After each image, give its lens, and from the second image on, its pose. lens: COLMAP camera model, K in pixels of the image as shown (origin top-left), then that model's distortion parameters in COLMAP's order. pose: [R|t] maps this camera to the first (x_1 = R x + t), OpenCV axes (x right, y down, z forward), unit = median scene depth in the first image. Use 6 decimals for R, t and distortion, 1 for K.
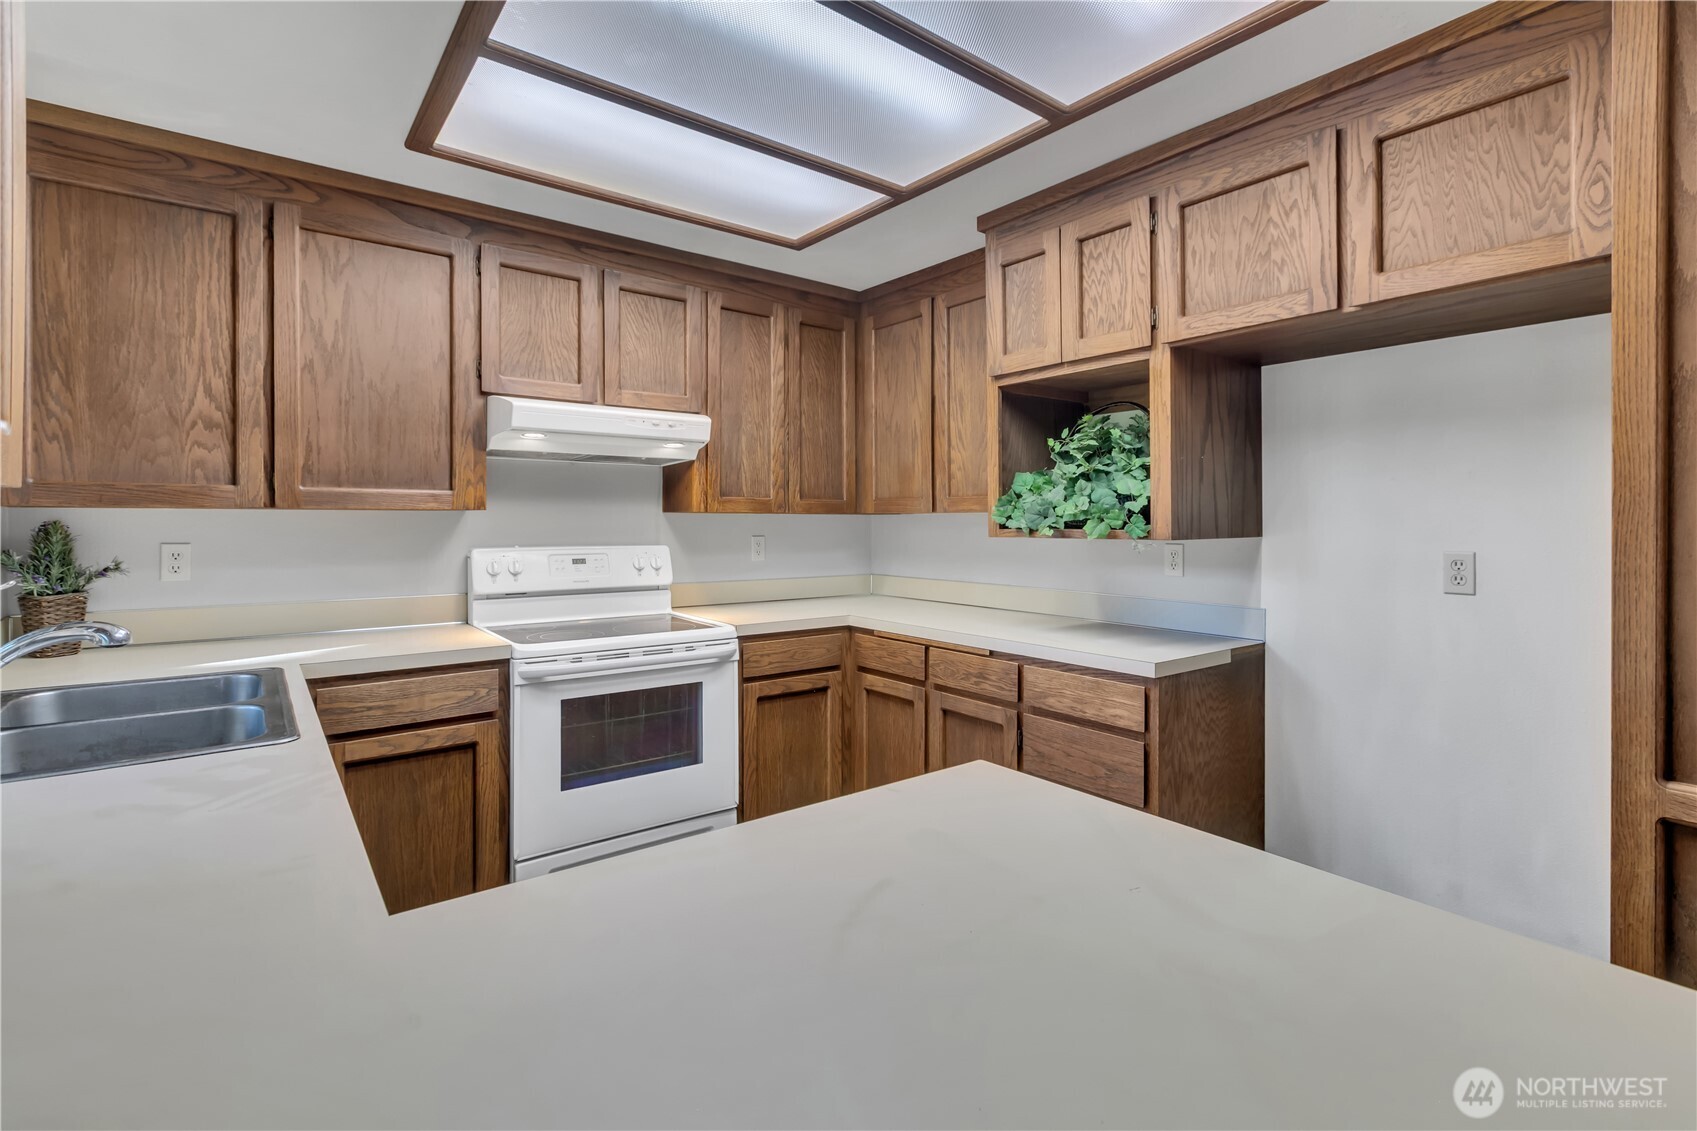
lens RADIAL K [[787.2, 0, 852.6], [0, 787.2, 536.5], [0, 0, 1]] dist [-0.000538, -0.000300]
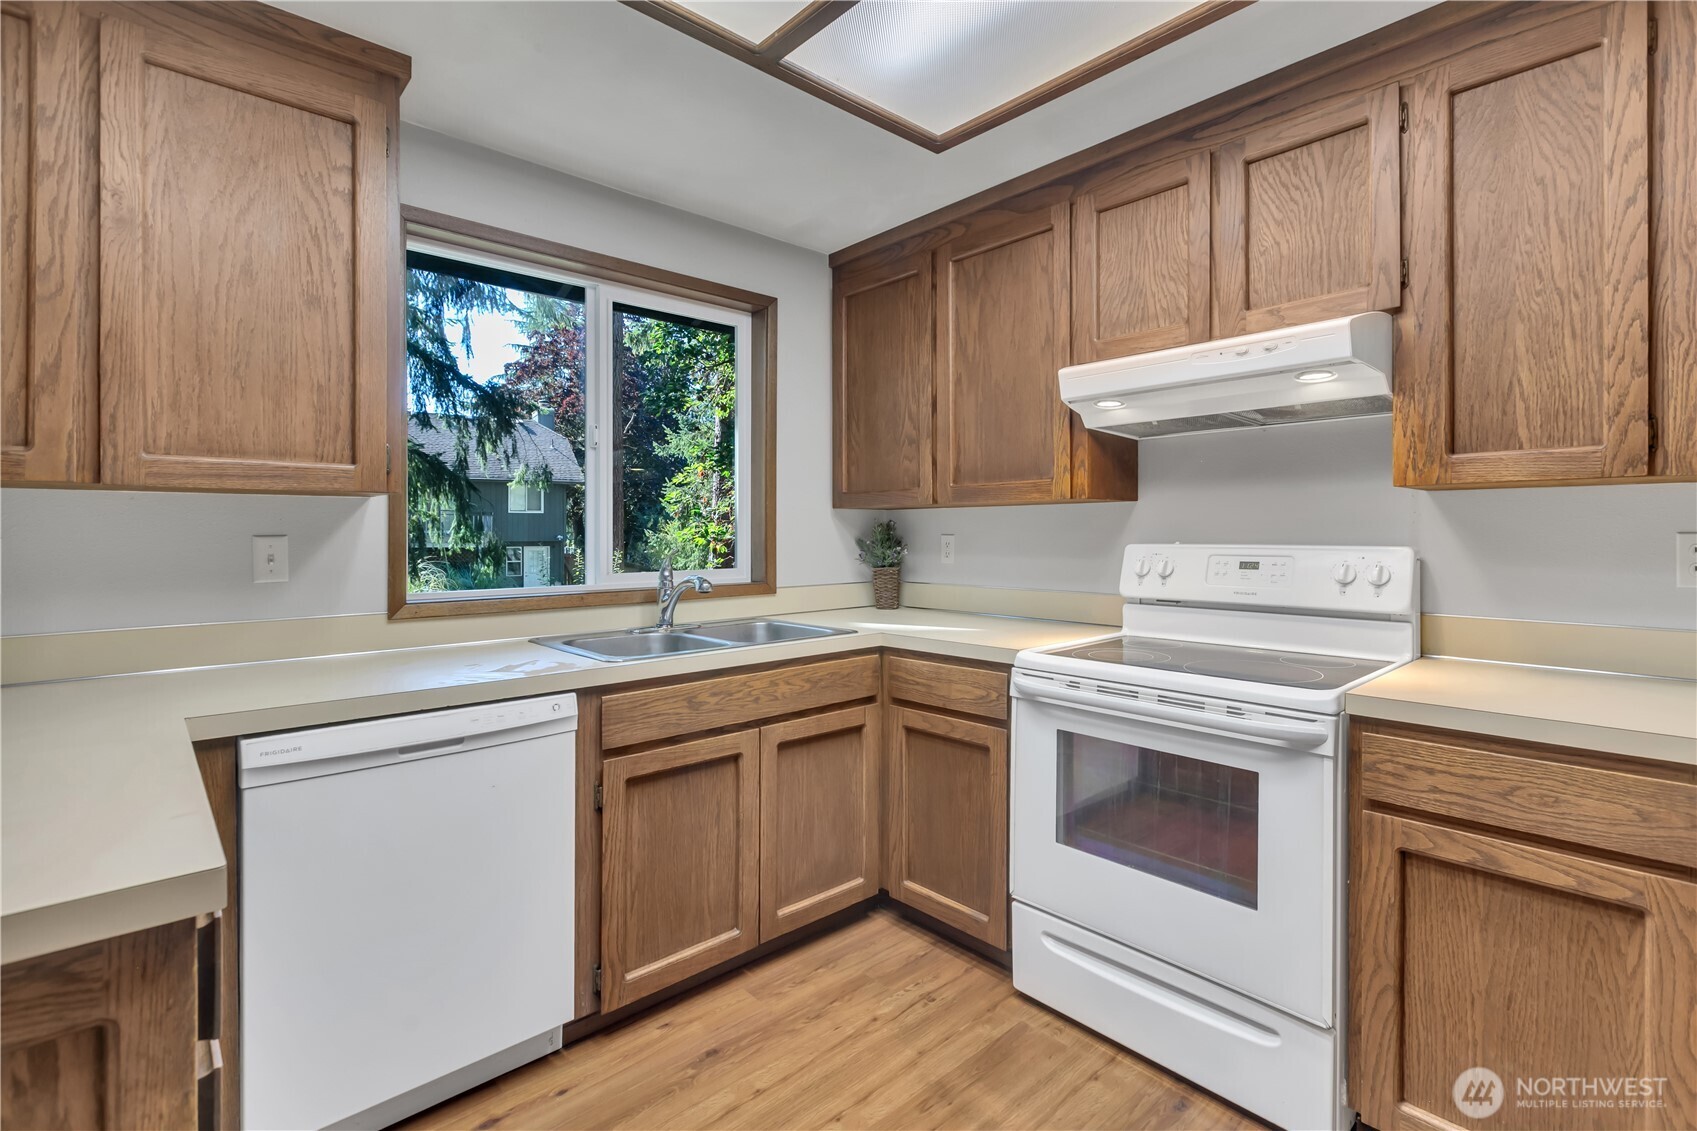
lens RADIAL K [[787.2, 0, 852.6], [0, 787.2, 536.5], [0, 0, 1]] dist [-0.000538, -0.000300]
pose [[0.080982, 0.000531, -0.996715, 0.370502], [-0.017105, 0.999853, -0.000857, 0.013301], [0.996569, 0.017119, 0.080979, 0.645743]]
